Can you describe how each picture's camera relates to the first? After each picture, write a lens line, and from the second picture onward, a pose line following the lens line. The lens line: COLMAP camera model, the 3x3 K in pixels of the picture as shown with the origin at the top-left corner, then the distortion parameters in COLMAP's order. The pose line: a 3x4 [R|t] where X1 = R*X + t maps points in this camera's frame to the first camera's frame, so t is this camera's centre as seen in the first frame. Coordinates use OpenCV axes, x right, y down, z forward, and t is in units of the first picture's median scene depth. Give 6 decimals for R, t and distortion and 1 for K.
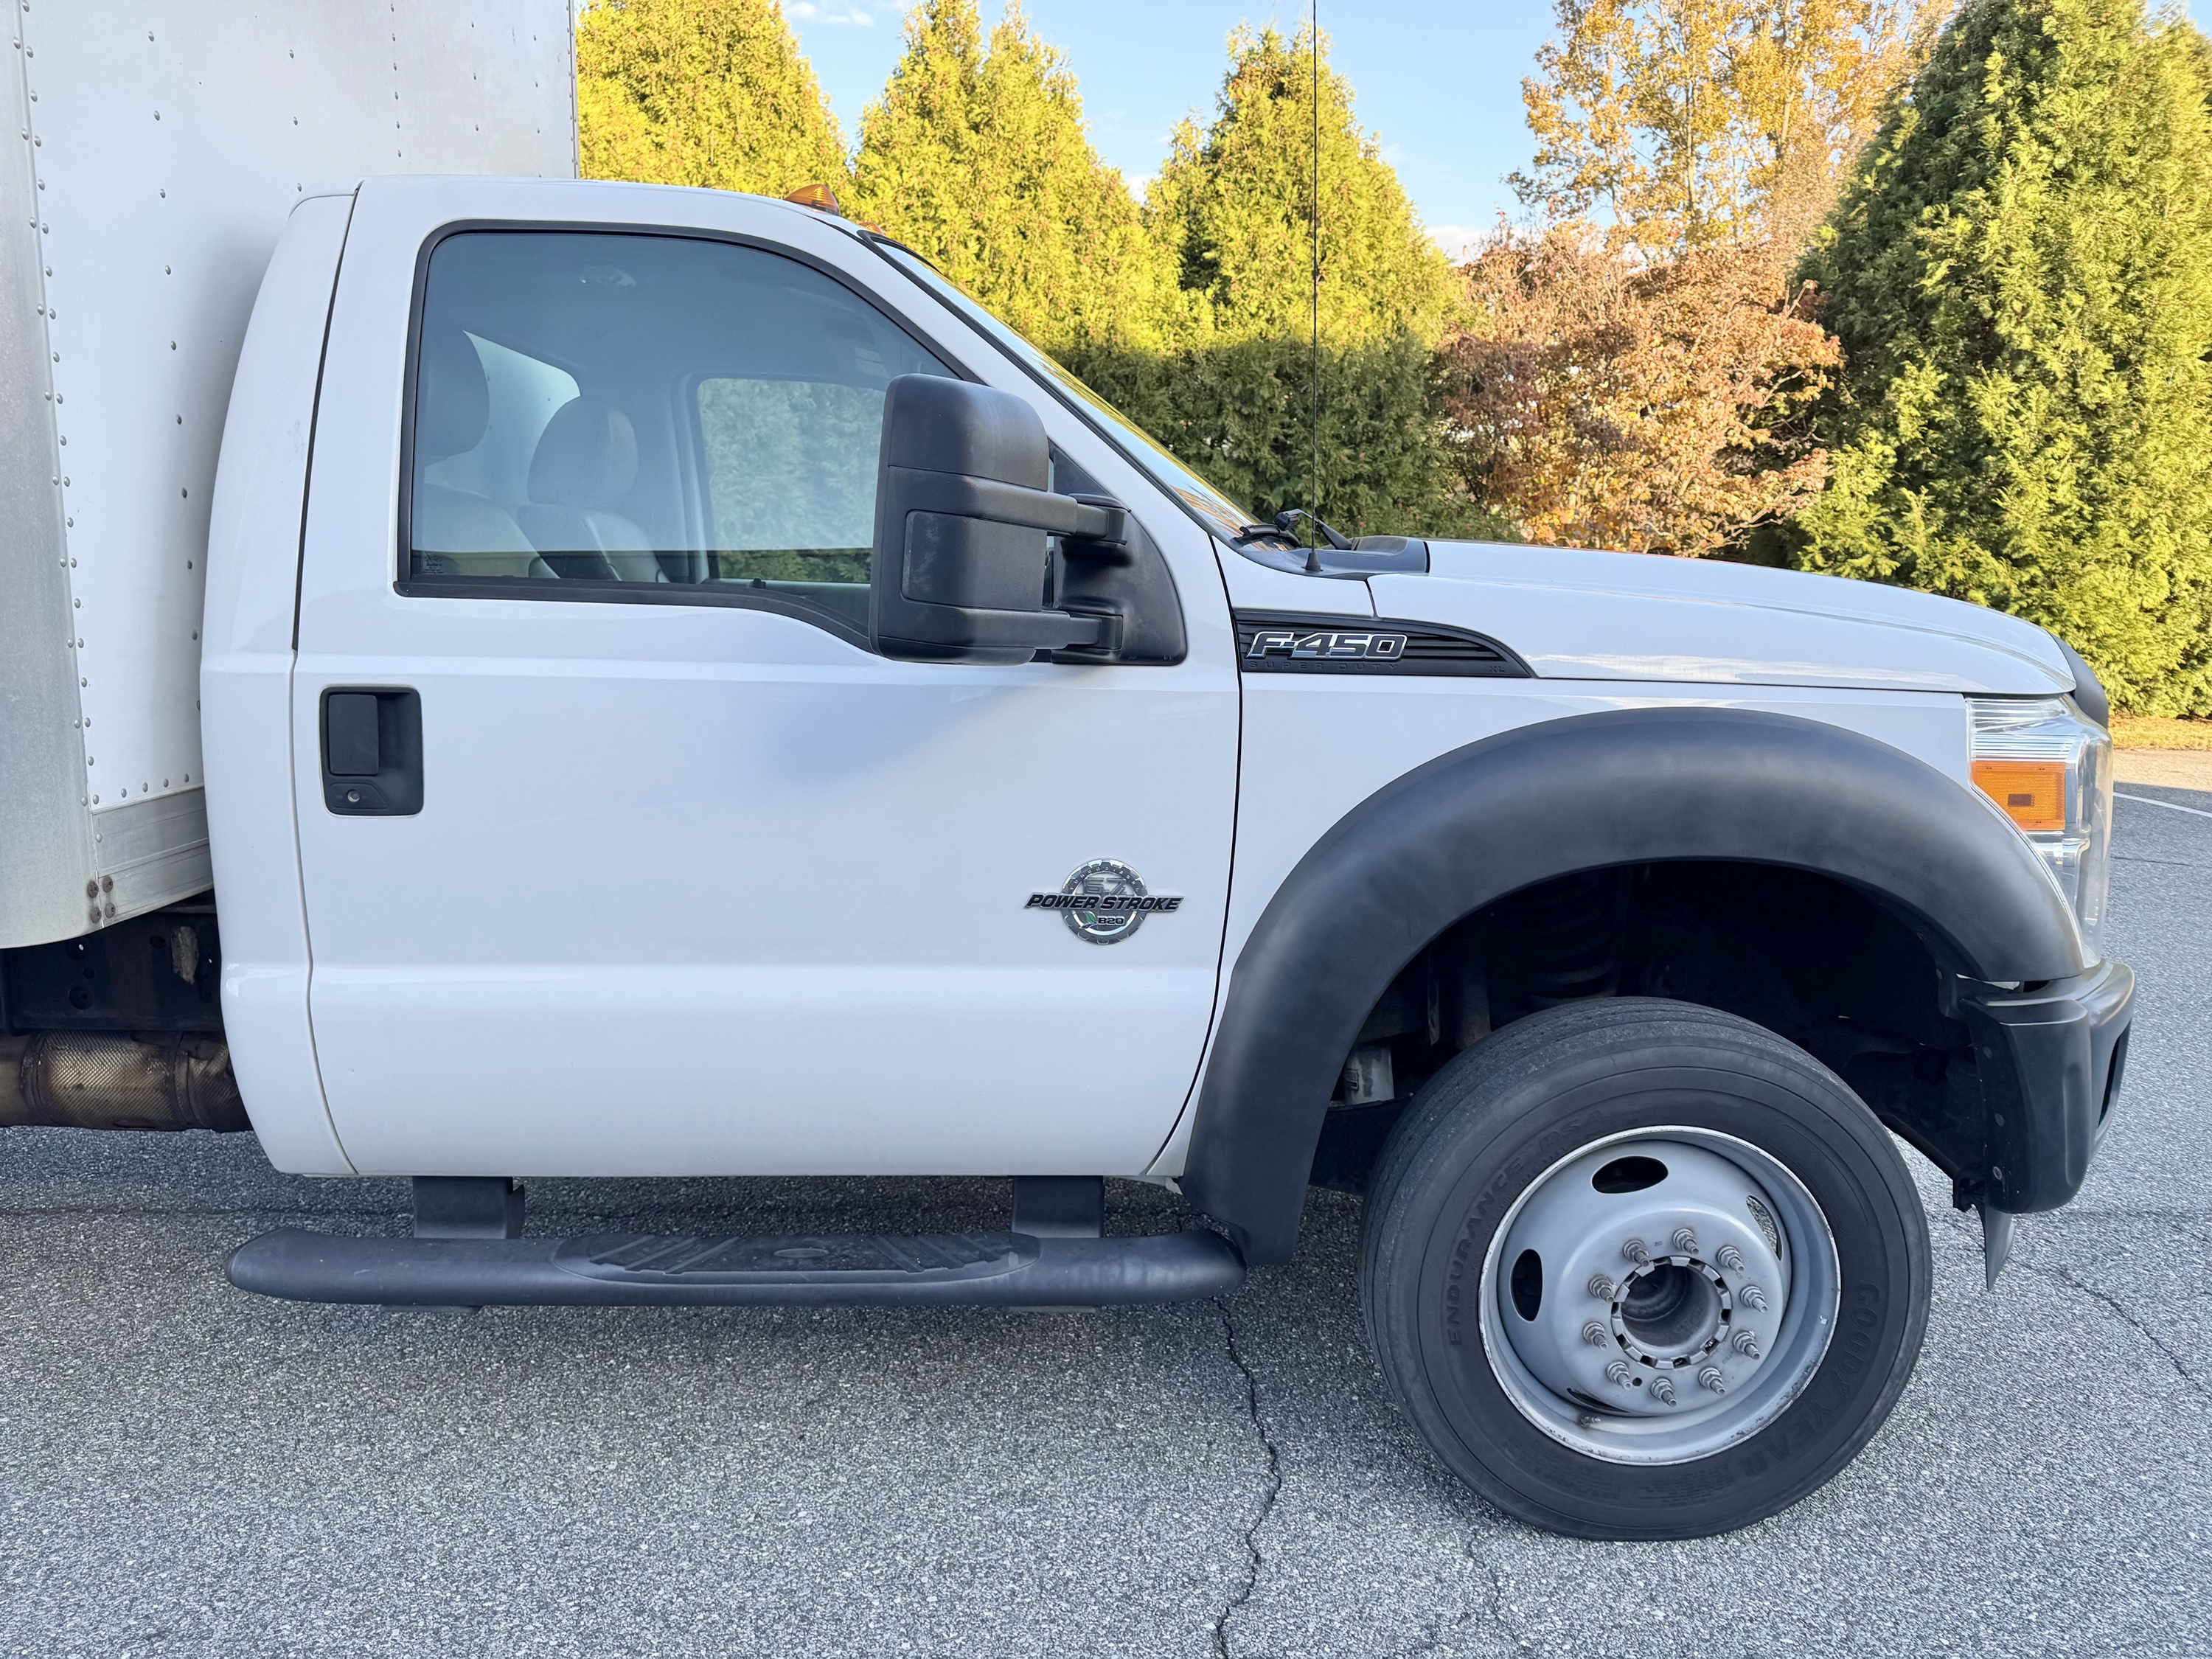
lens RADIAL K [[1582.0, 0, 1078.6], [0, 1582.0, 839.1], [0, 0, 1]] dist [0.018226, -0.009630]
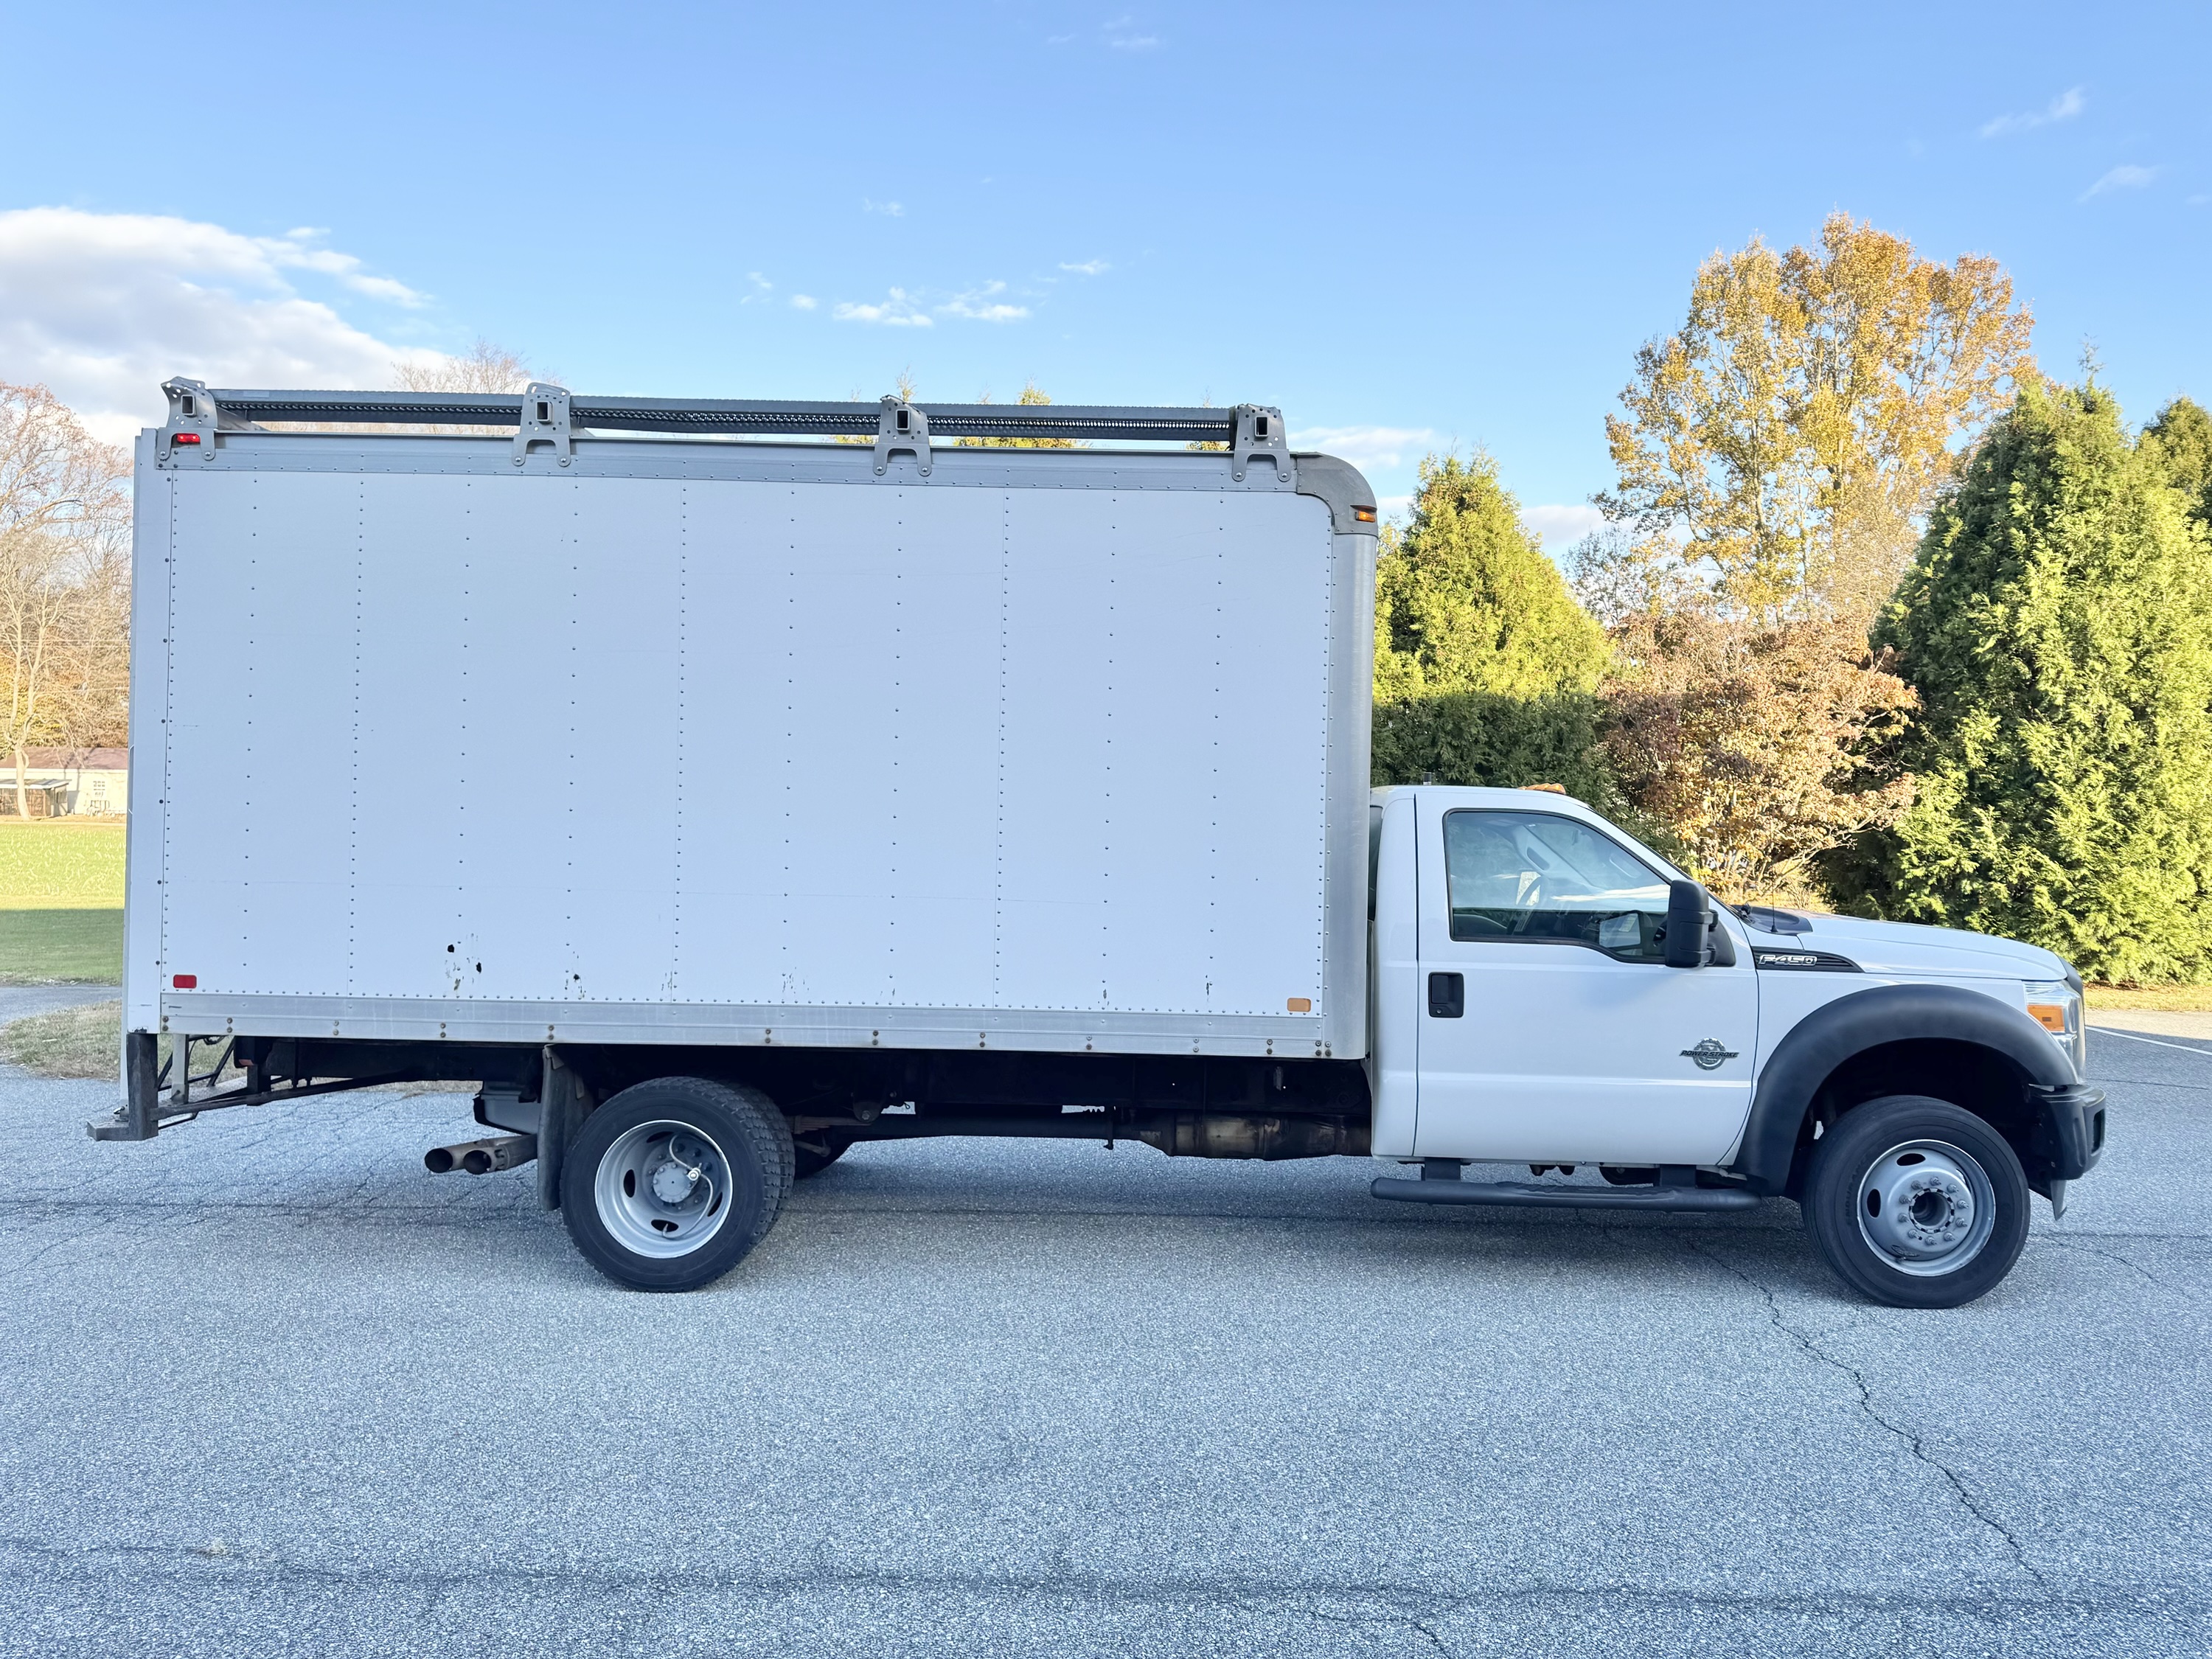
lens RADIAL K [[1544.6, 0, 1106.0], [0, 1544.6, 829.5], [0, 0, 1]] dist [0.120470, -0.181459]
pose [[0.999509, 0.001547, -0.031284, -0.145736], [-0.006794, 0.985713, -0.168296, 0.018903], [0.030576, 0.168426, 0.985240, -0.275263]]
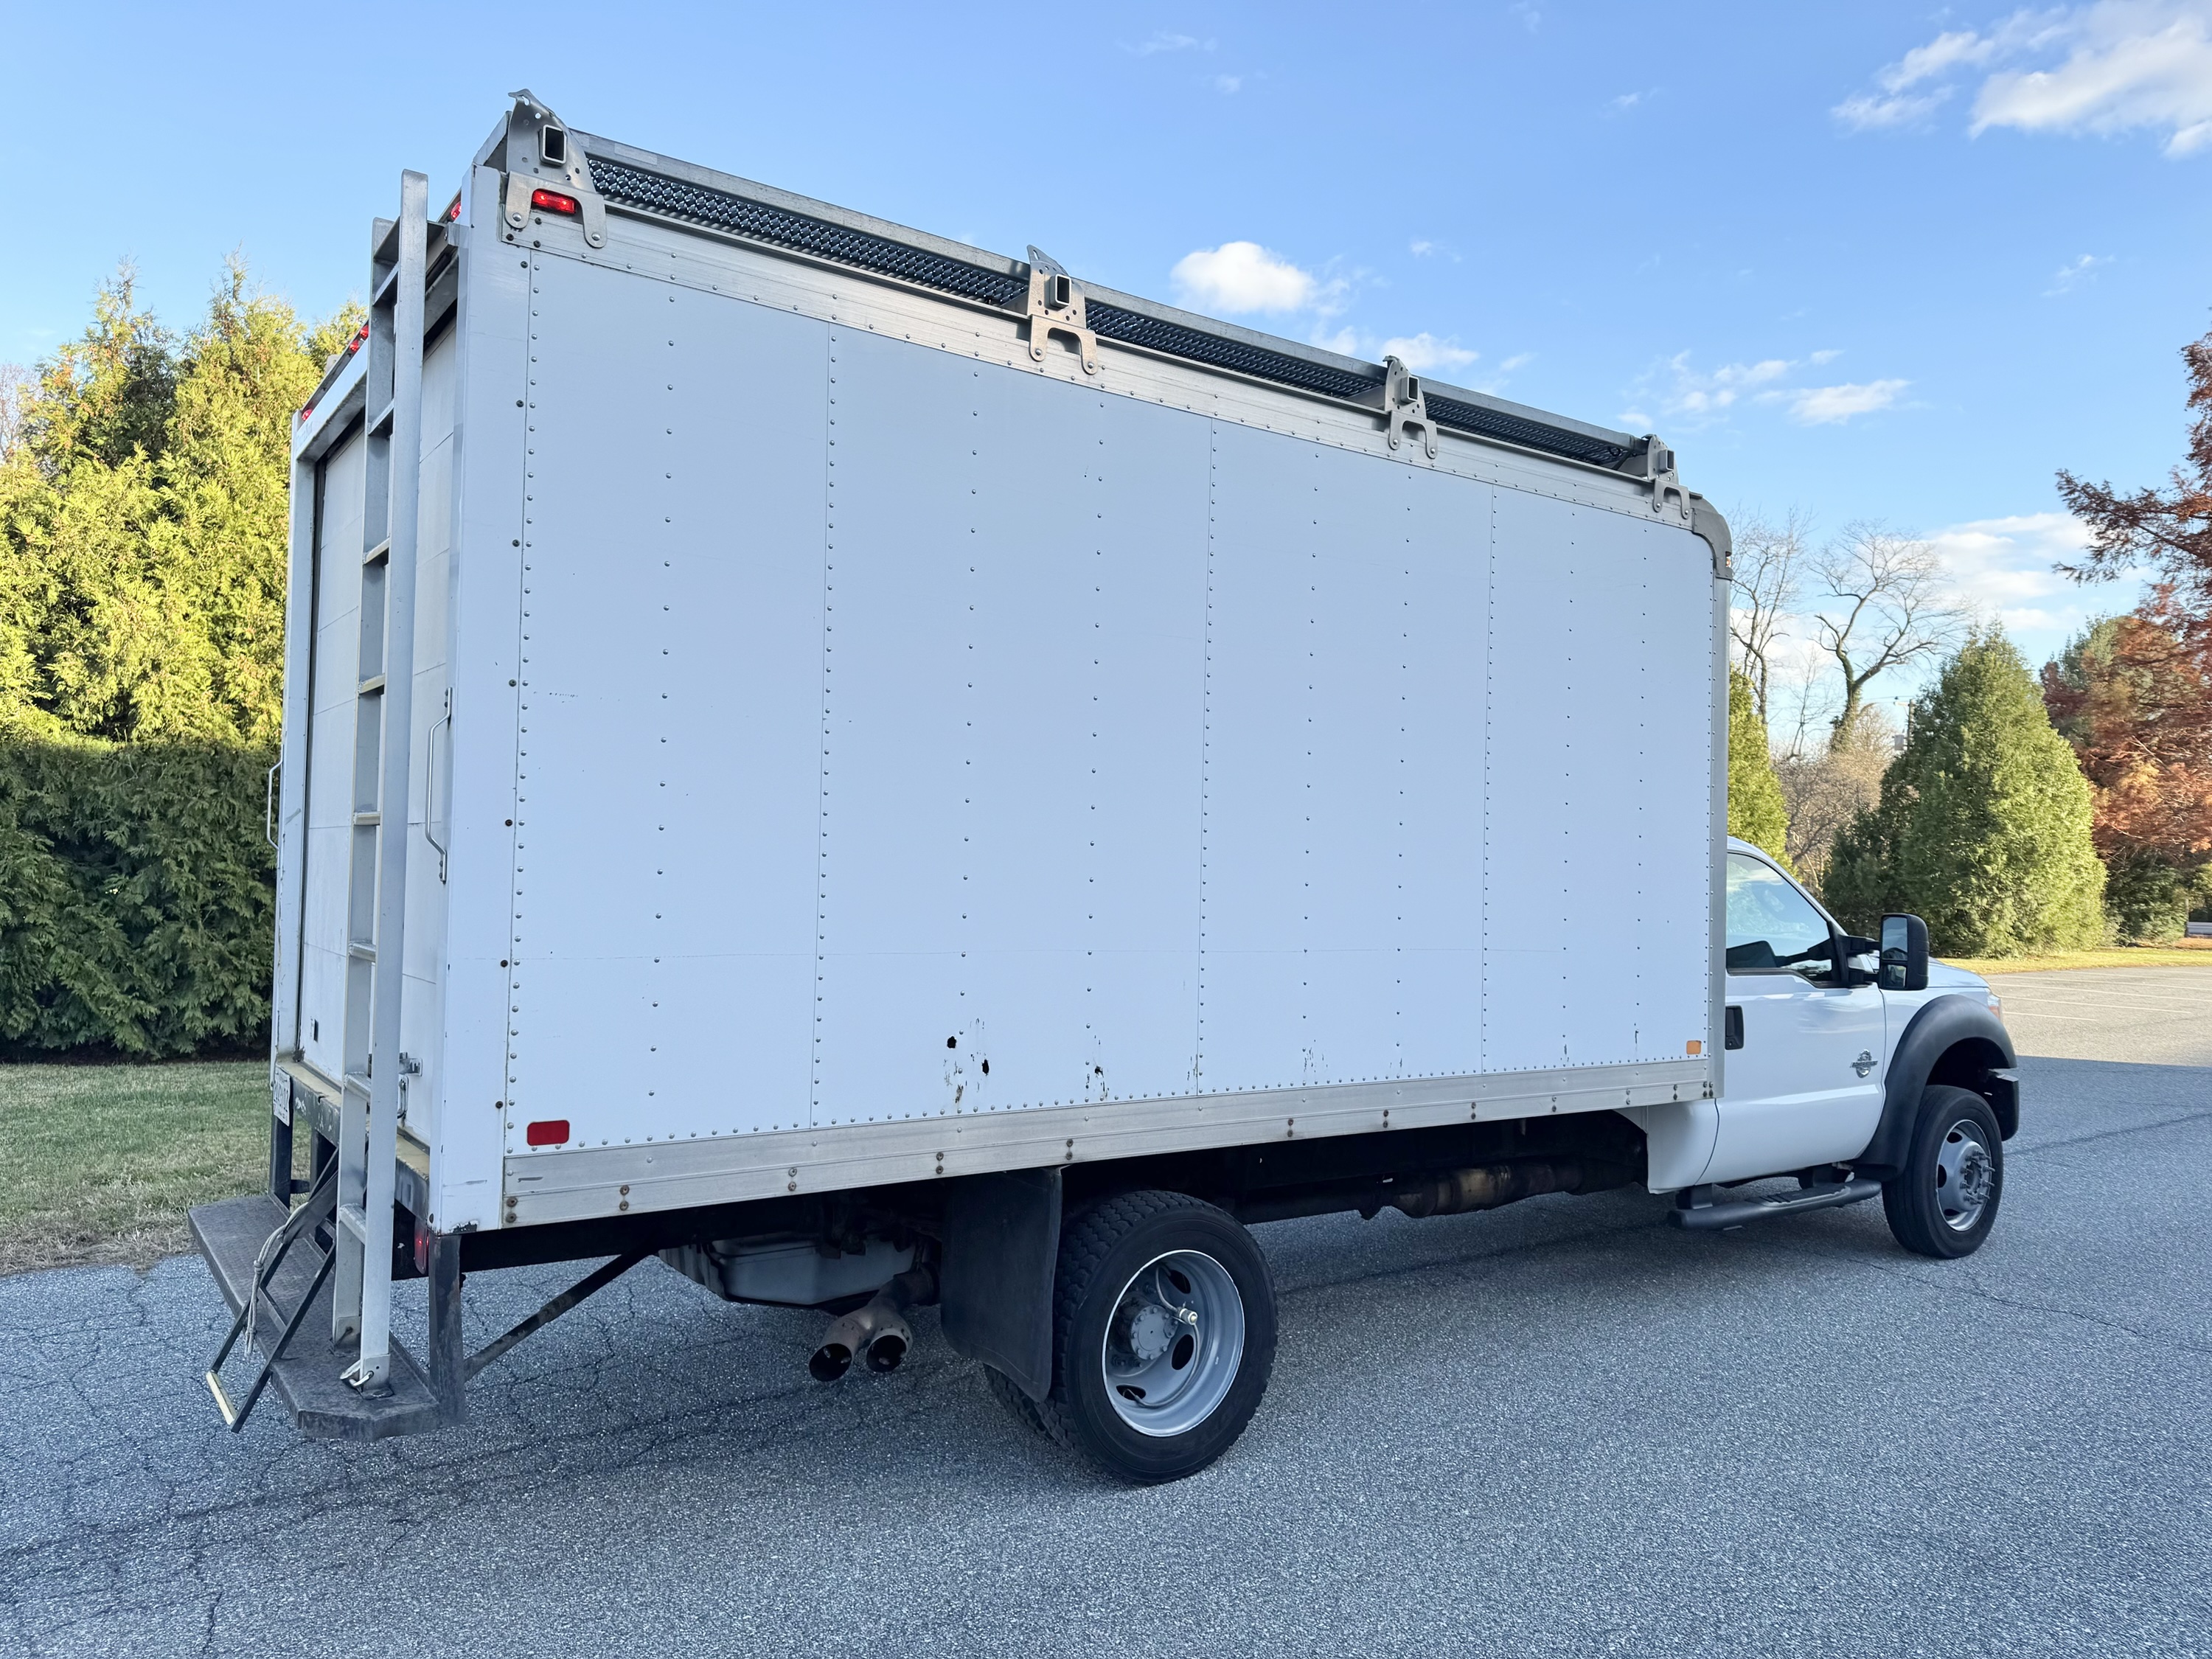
lens RADIAL K [[1573.9, 0, 1095.6], [0, 1573.9, 843.2], [0, 0, 1]] dist [0.139836, -0.203230]
pose [[0.815190, 0.010290, 0.579102, -0.477310], [0.088320, 0.985941, -0.141845, -0.011499], [-0.572420, 0.166777, 0.802820, -0.119810]]
